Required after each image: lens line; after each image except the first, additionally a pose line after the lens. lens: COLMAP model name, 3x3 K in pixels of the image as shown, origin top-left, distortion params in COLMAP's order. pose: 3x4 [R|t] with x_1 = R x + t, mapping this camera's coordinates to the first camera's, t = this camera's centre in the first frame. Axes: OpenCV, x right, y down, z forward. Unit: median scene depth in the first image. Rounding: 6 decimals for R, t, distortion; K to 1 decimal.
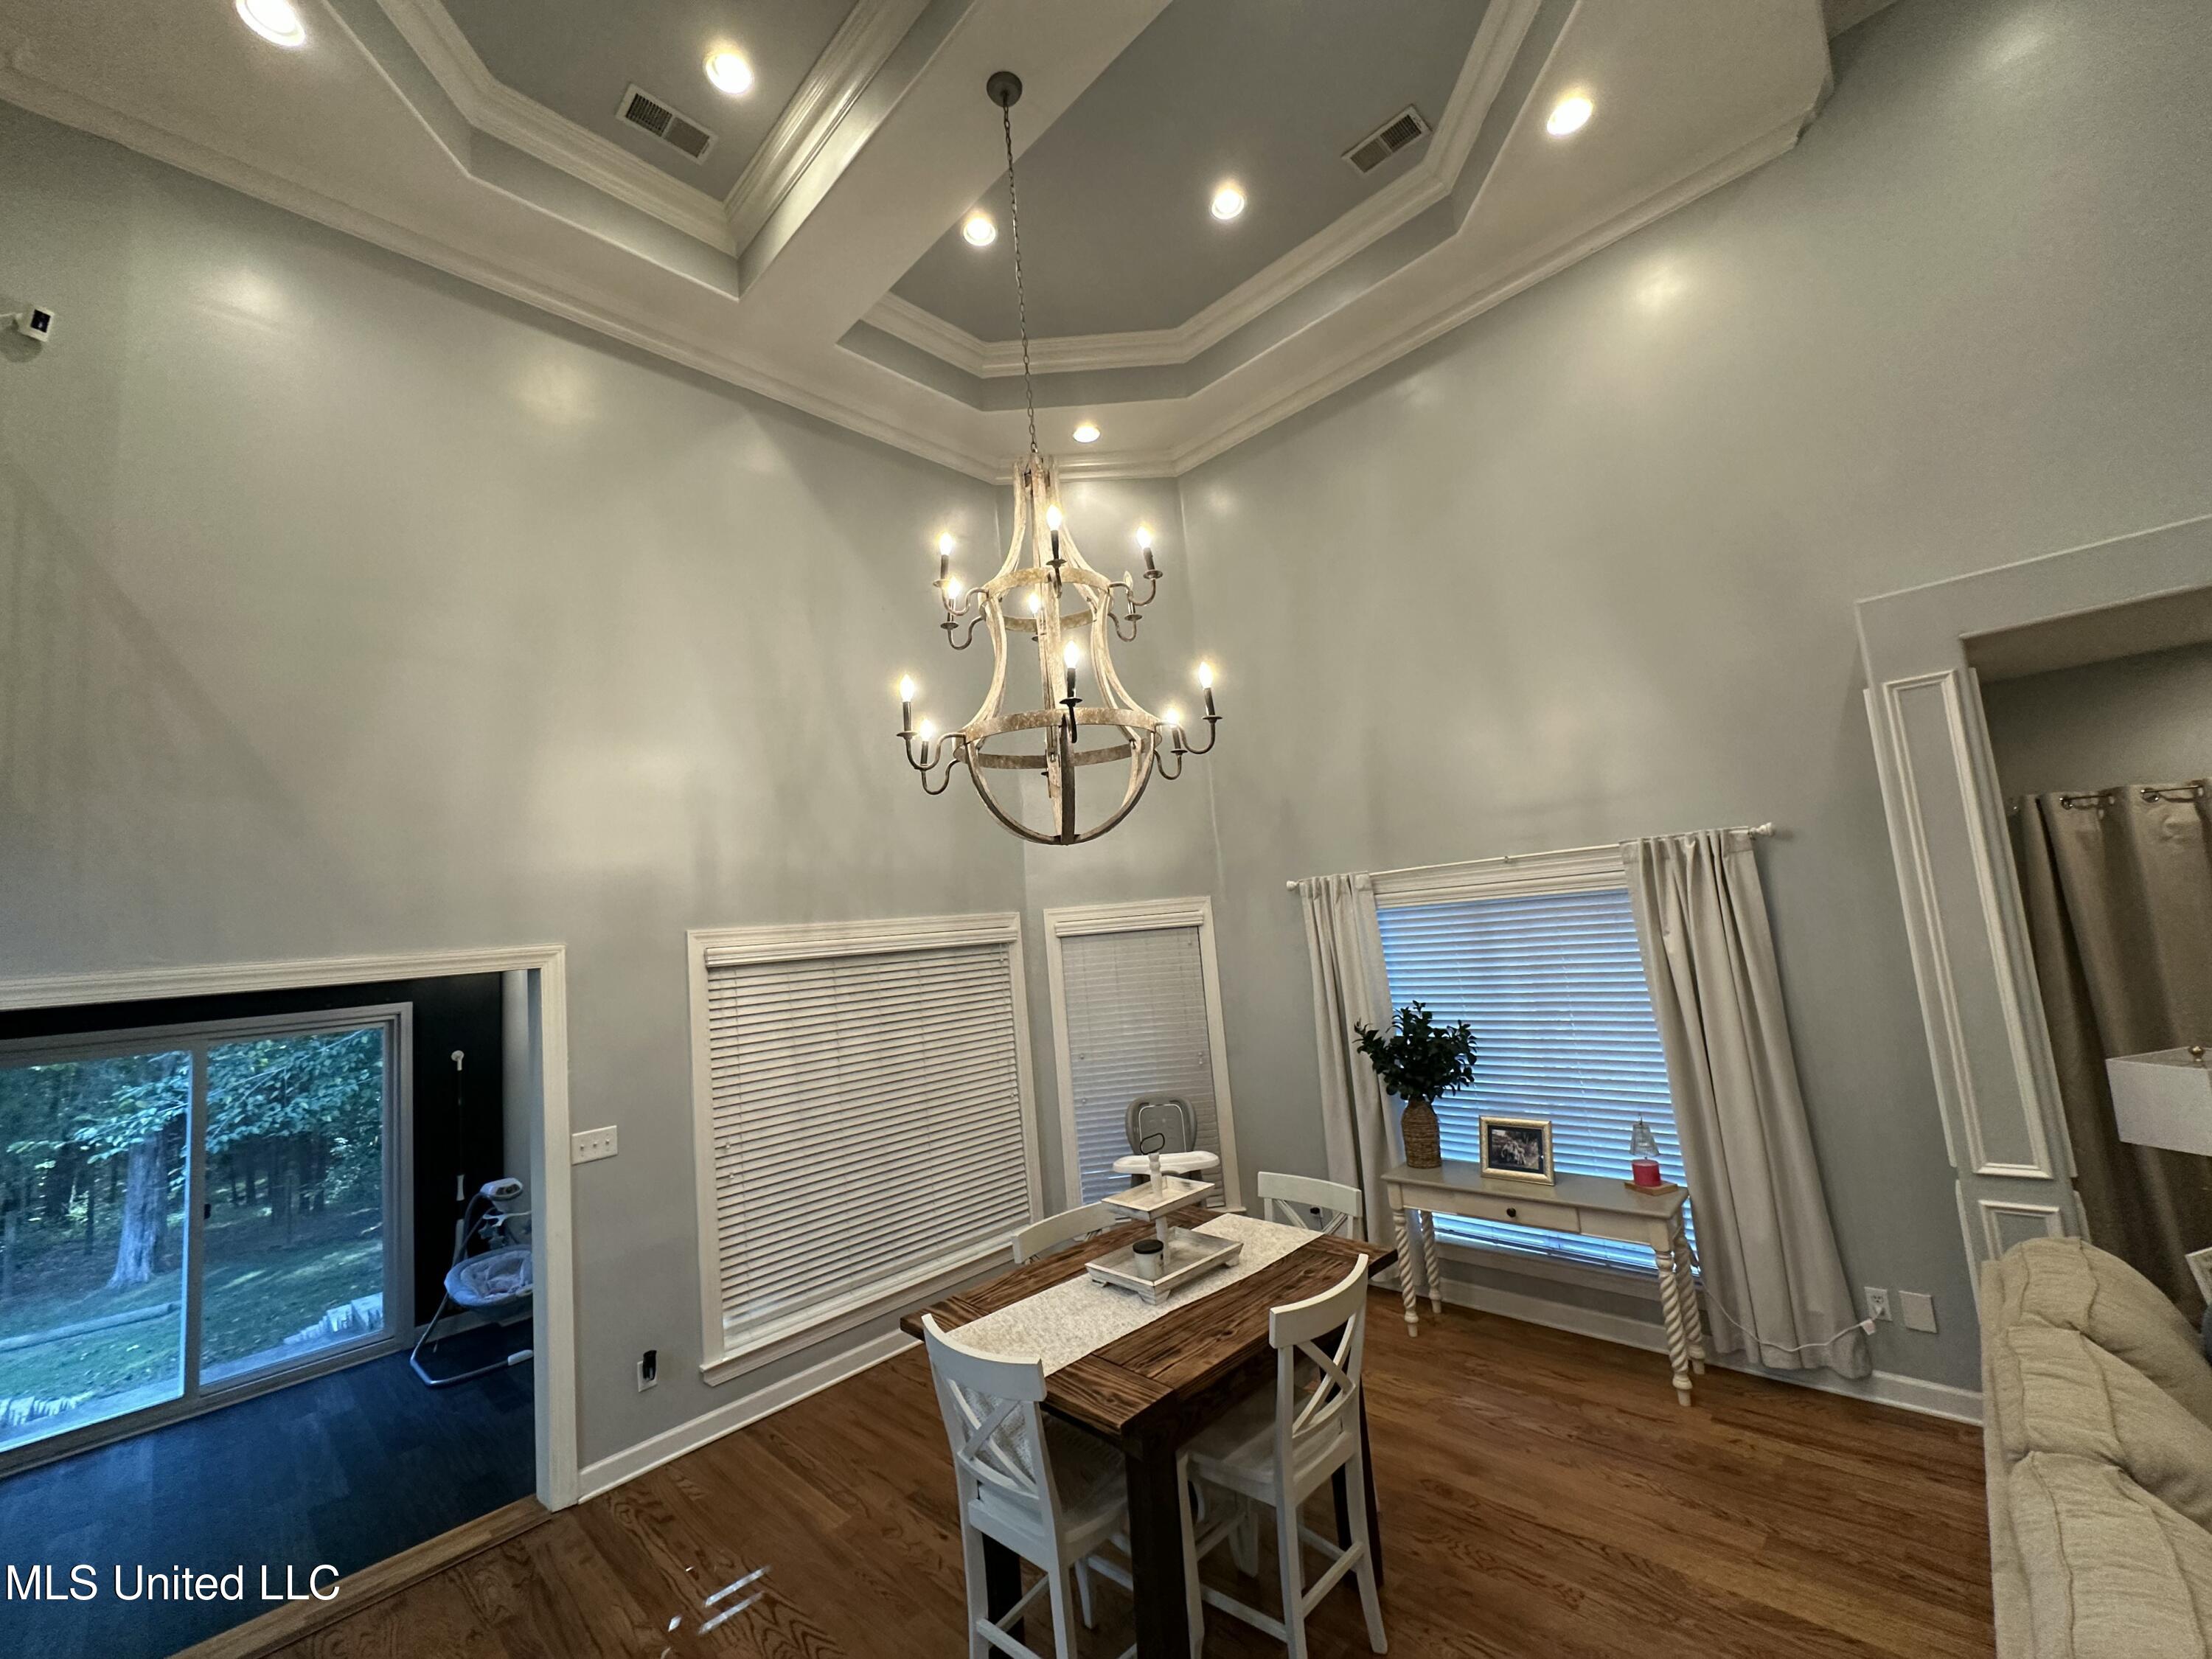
lens RADIAL K [[878.3, 0, 1105.4], [0, 878.3, 830.6], [0, 0, 1]] dist [-0.005767, 0.000418]
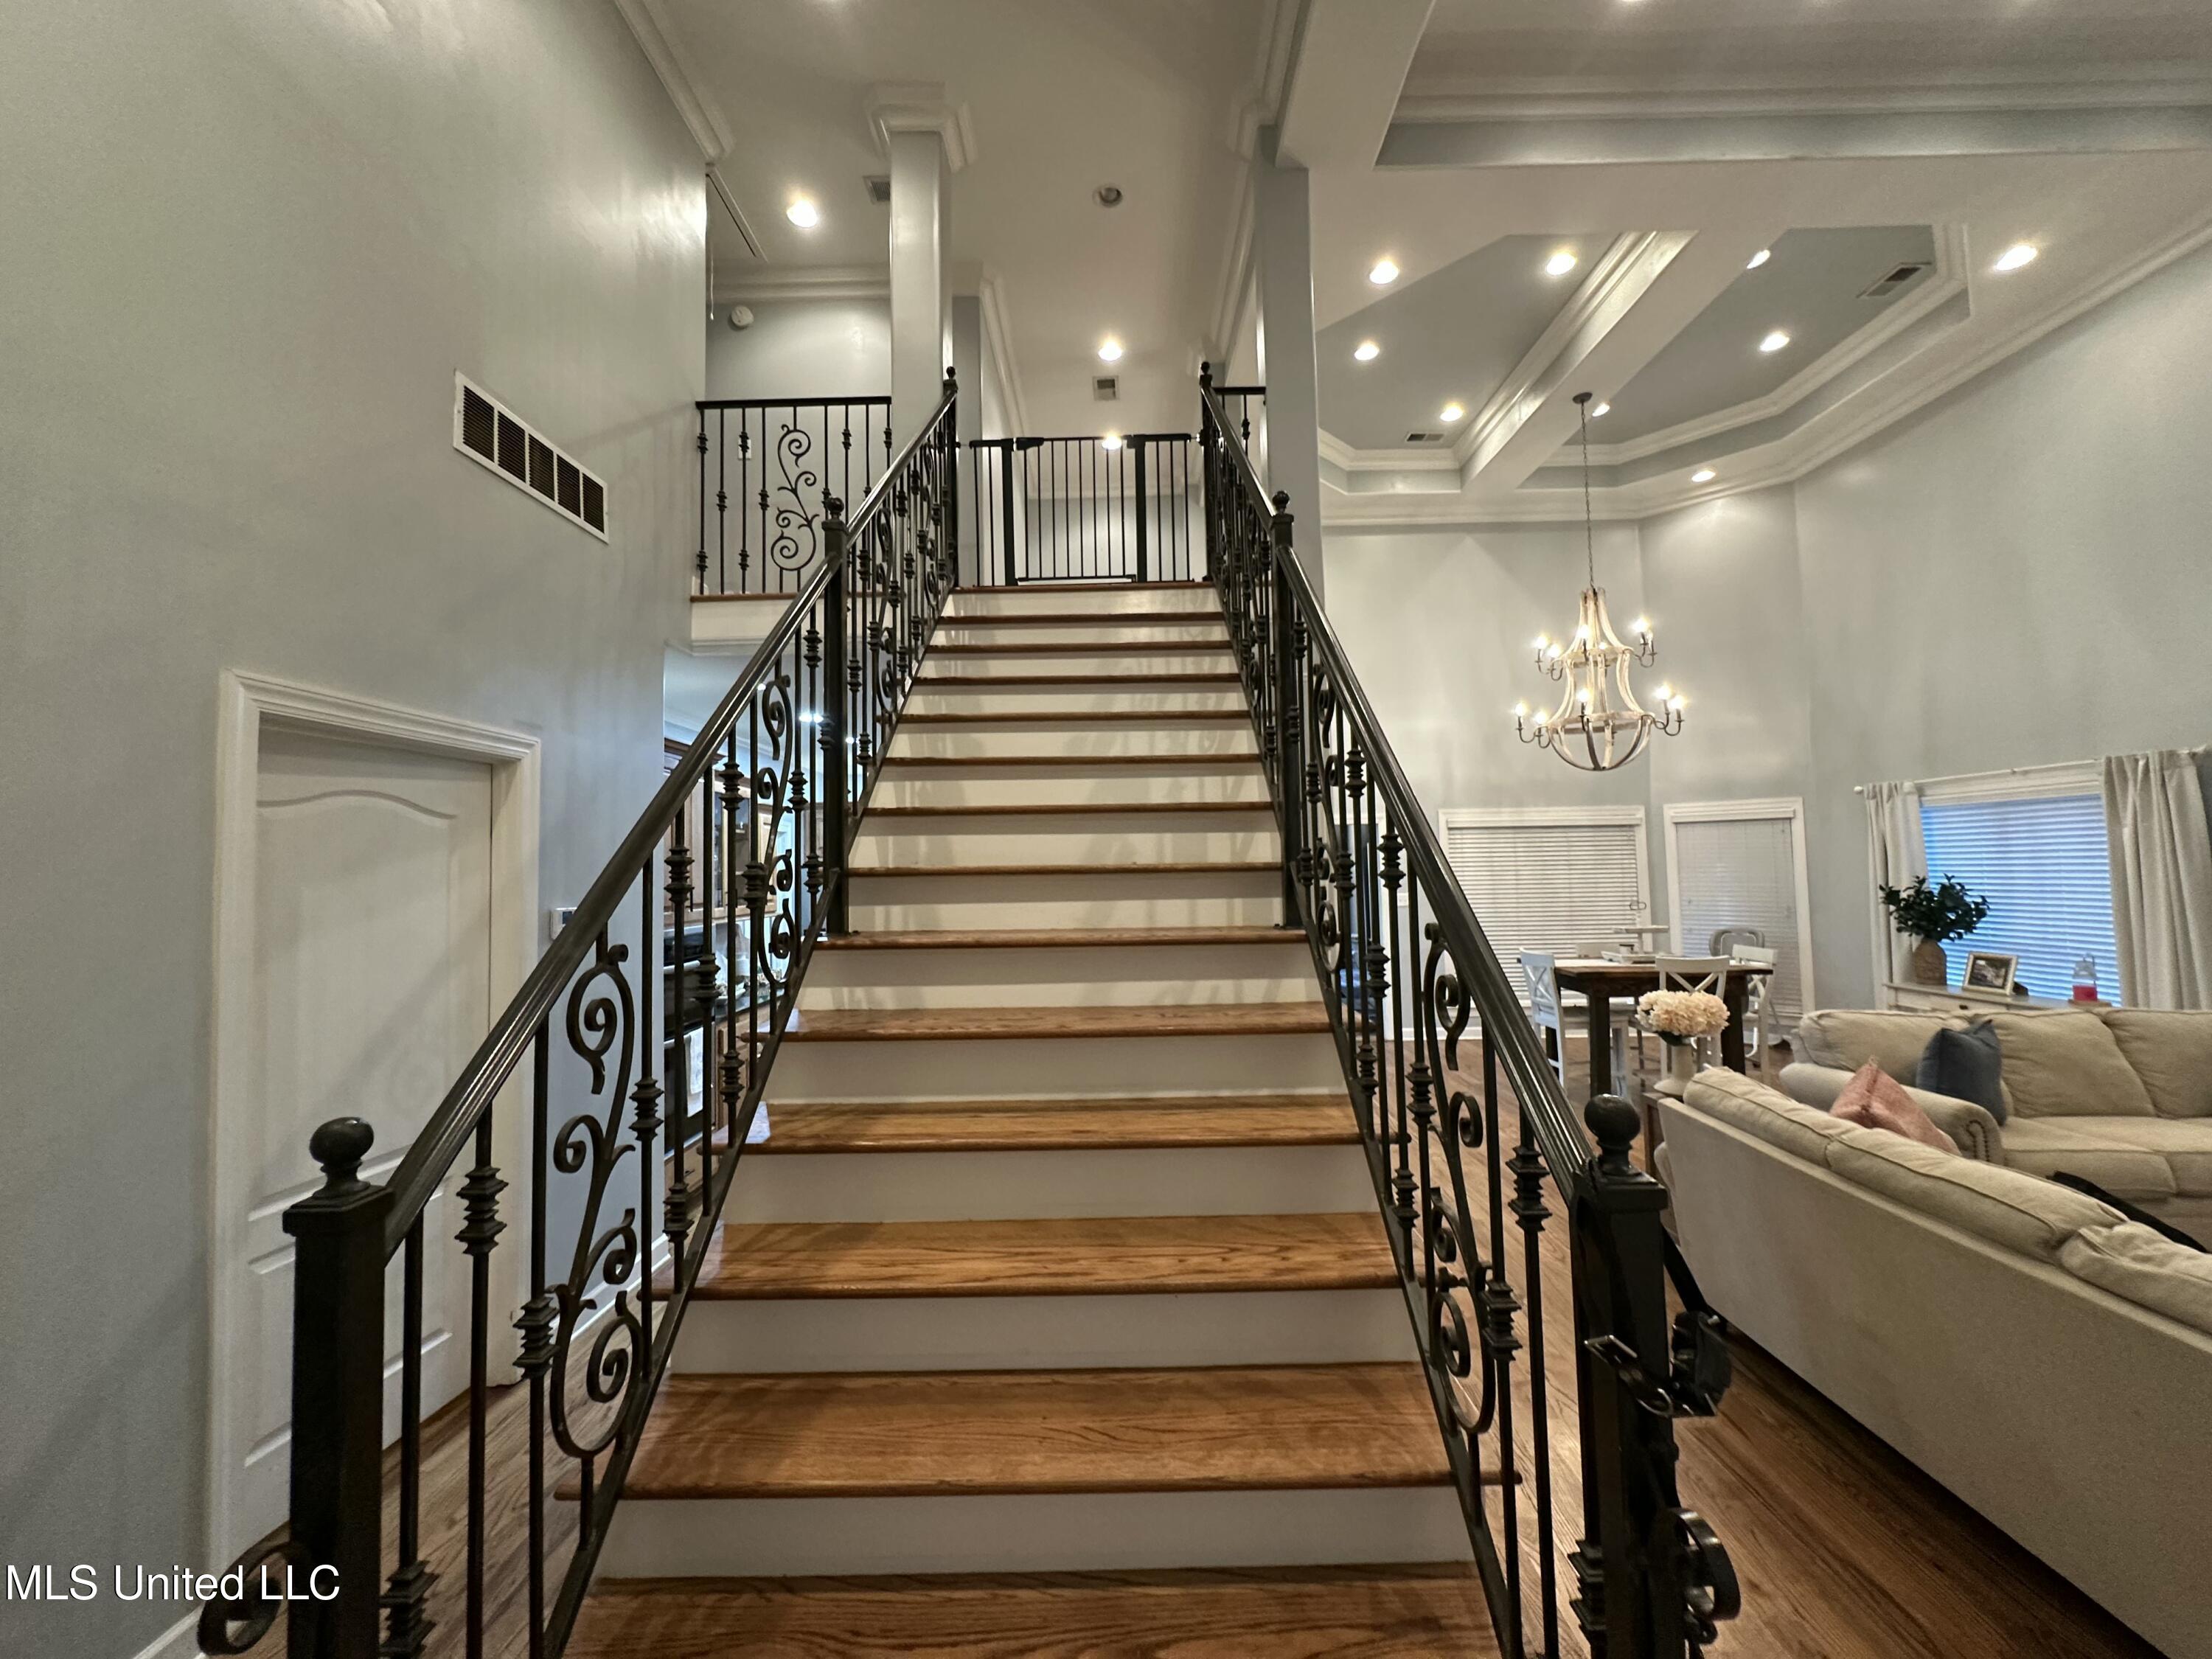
lens RADIAL K [[878.3, 0, 1103.0], [0, 878.3, 831.0], [0, 0, 1]] dist [-0.005767, 0.000418]
pose [[0.683238, 0.037779, -0.729218, 0.453279], [0.044289, 0.994678, 0.093028, -0.060186], [0.728851, -0.095857, 0.677928, -0.904801]]
